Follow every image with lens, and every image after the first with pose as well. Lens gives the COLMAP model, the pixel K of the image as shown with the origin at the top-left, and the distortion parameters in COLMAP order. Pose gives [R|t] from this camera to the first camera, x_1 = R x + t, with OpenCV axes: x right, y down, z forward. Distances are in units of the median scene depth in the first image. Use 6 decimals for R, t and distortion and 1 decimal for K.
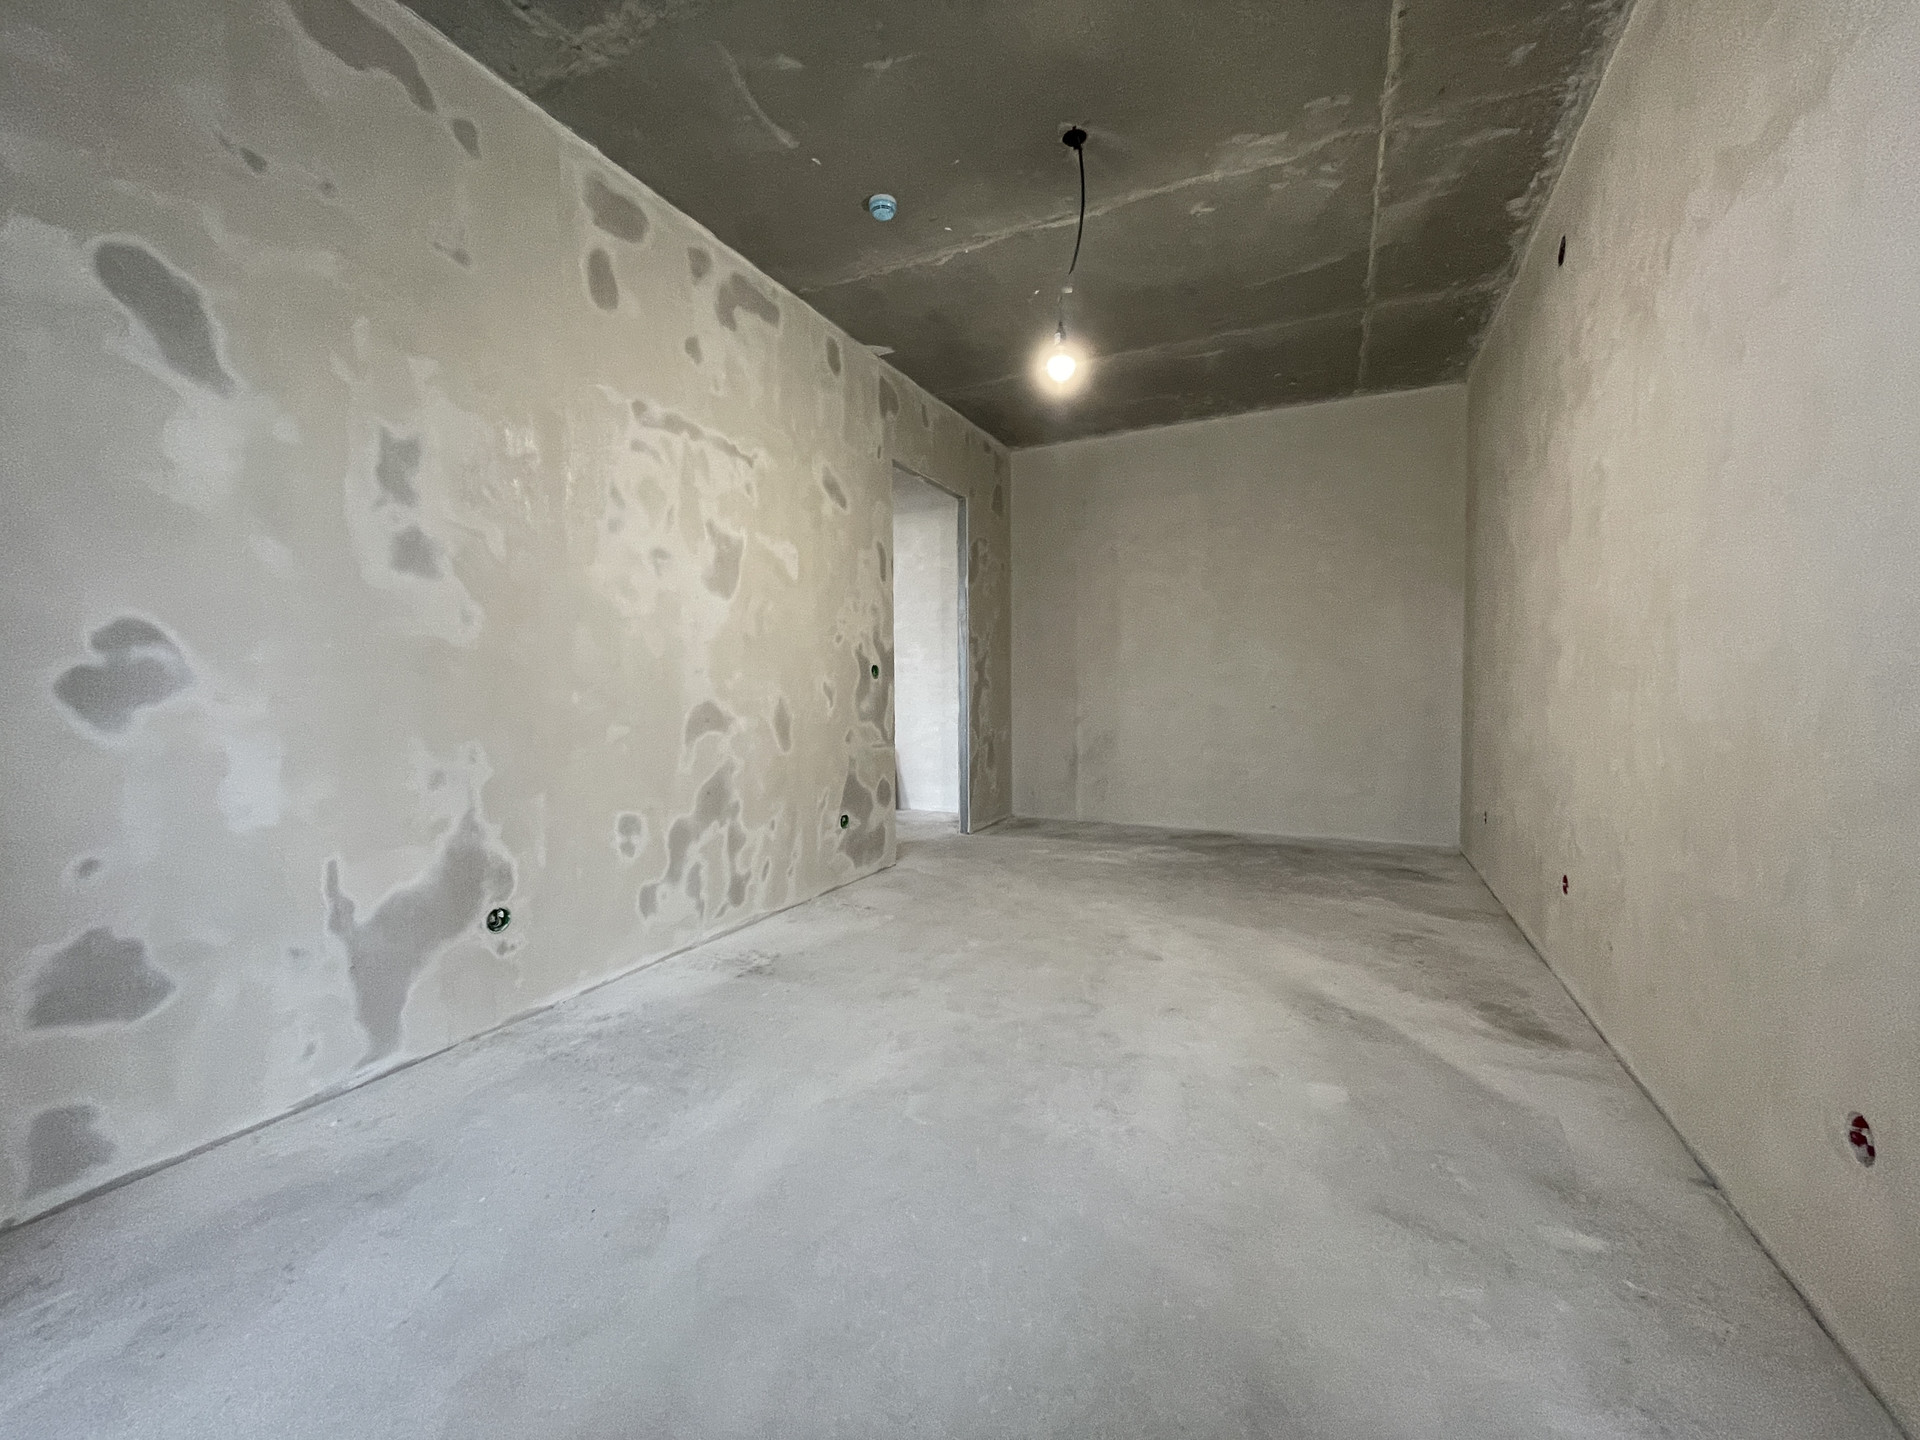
lens RADIAL K [[777.9, 0, 957.8], [0, 777.9, 719.4], [0, 0, 1]] dist [-0.002271, 0.000599]
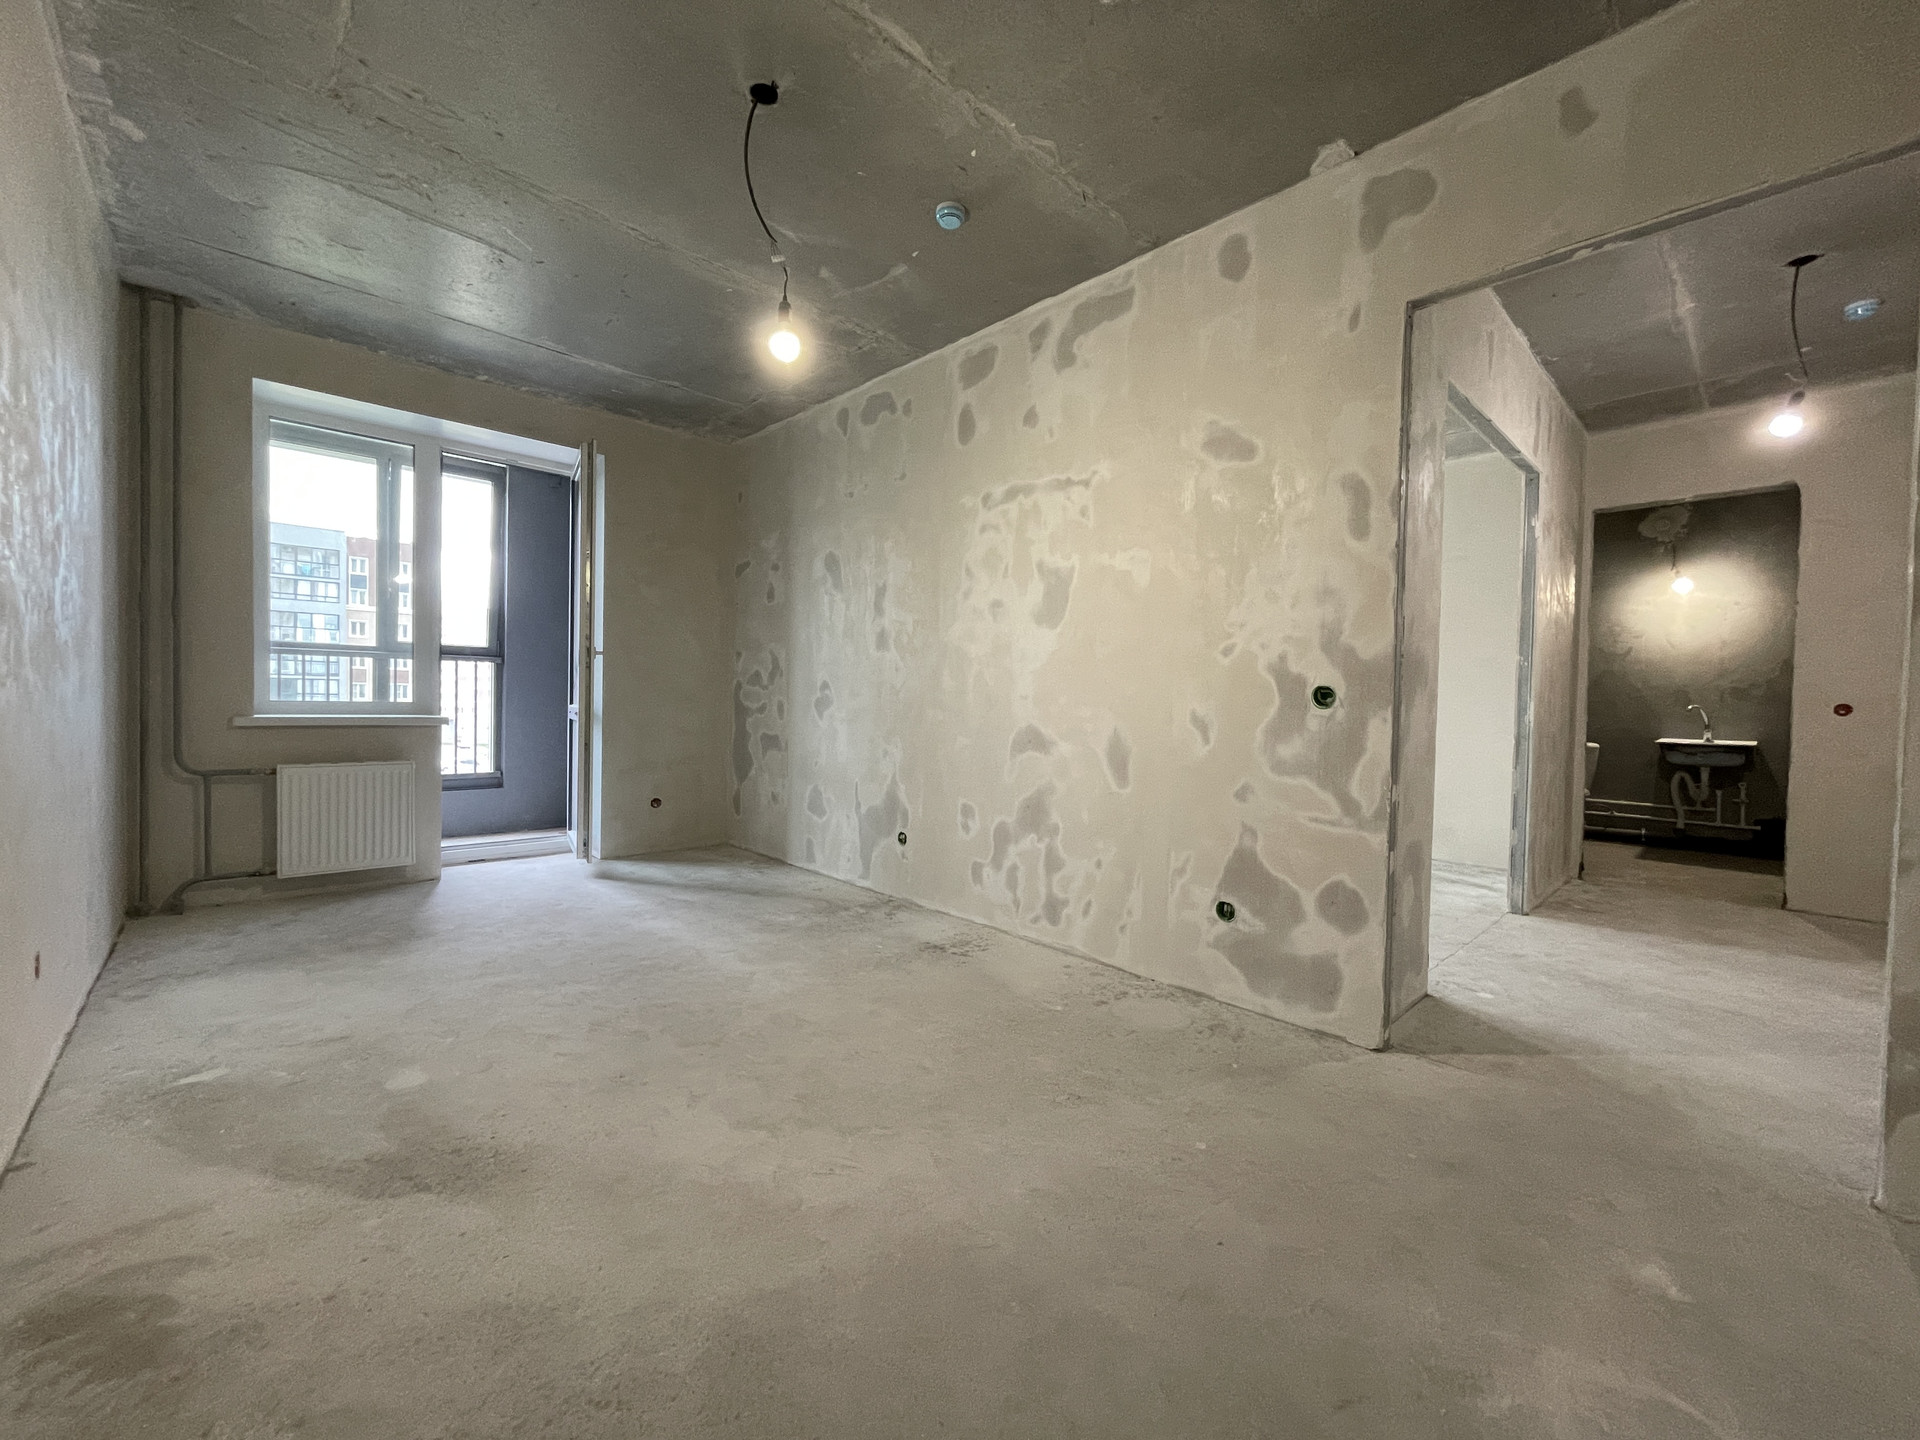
lens RADIAL K [[777.9, 0, 961.4], [0, 777.9, 718.2], [0, 0, 1]] dist [-0.002271, 0.000599]
pose [[-0.360865, 0.021479, -0.932371, 0.765736], [-0.055863, 0.997442, 0.044599, -0.077722], [0.930943, 0.068179, -0.358742, 1.325998]]
